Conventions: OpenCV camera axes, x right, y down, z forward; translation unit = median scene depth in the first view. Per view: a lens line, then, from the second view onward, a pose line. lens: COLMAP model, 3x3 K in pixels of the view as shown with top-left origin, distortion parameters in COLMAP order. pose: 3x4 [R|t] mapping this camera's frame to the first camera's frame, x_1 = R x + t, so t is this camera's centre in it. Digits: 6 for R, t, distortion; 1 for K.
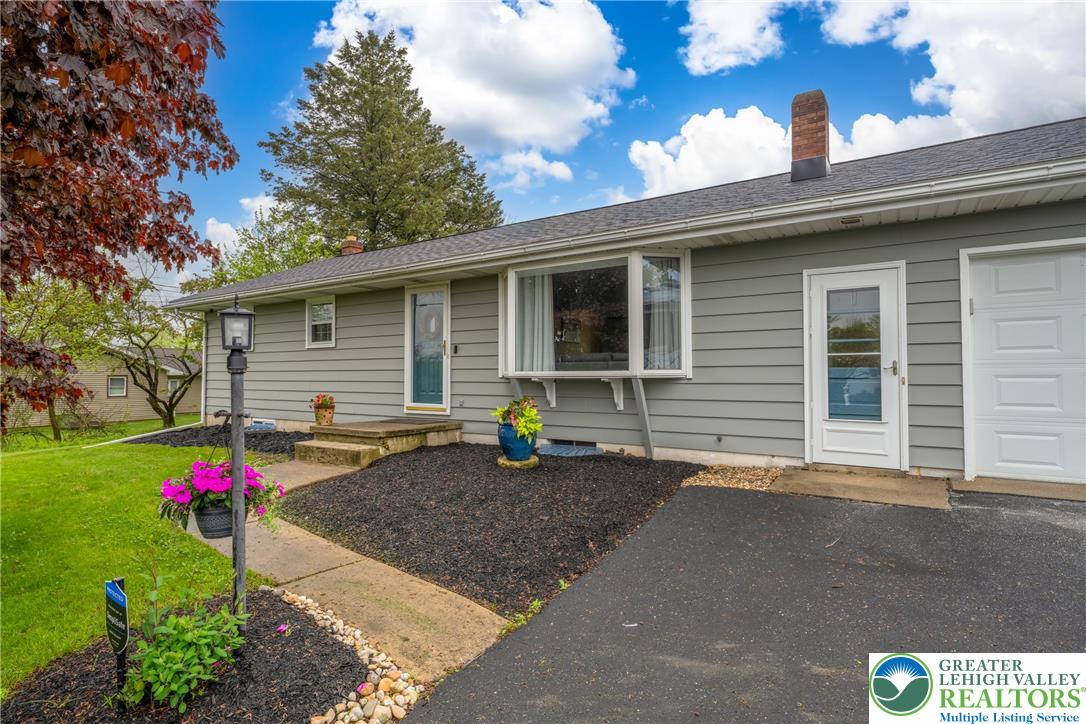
lens RADIAL K [[545.9, 0, 543.0], [0, 545.9, 362.0], [0, 0, 1]] dist [0.001633, 0.000273]
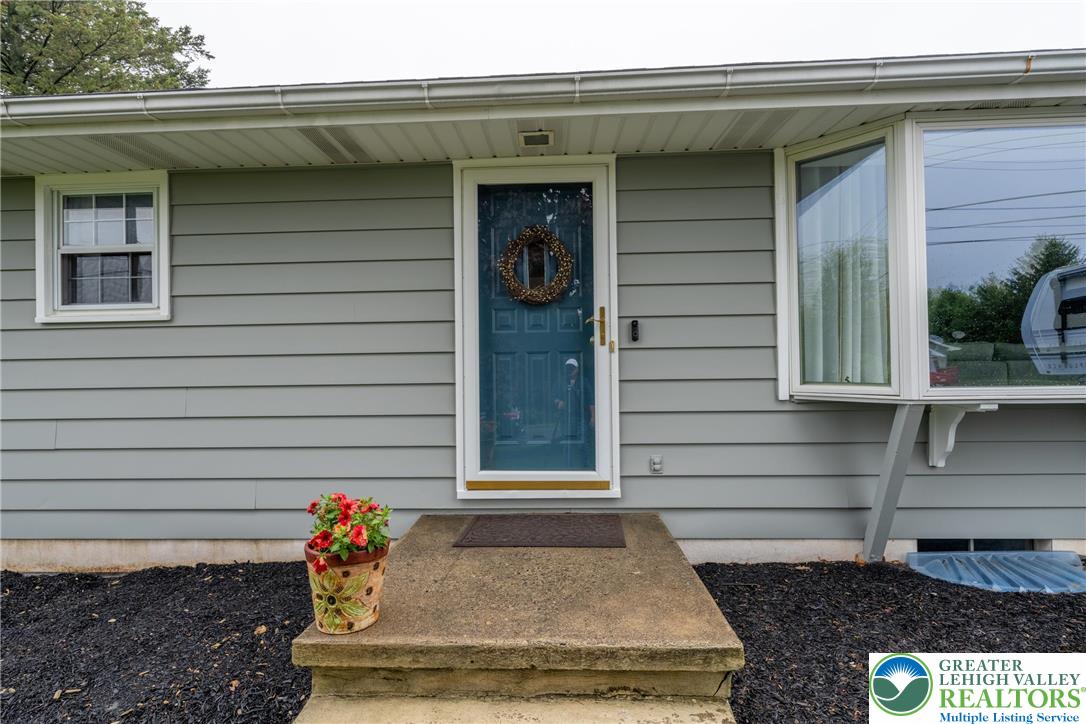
lens RADIAL K [[545.9, 0, 543.0], [0, 545.9, 362.0], [0, 0, 1]] dist [0.001633, 0.000273]
pose [[0.864562, -0.004685, 0.502505, -0.414455], [-0.000126, 0.999954, 0.009540, -0.004257], [-0.502527, -0.008311, 0.864522, 0.685839]]
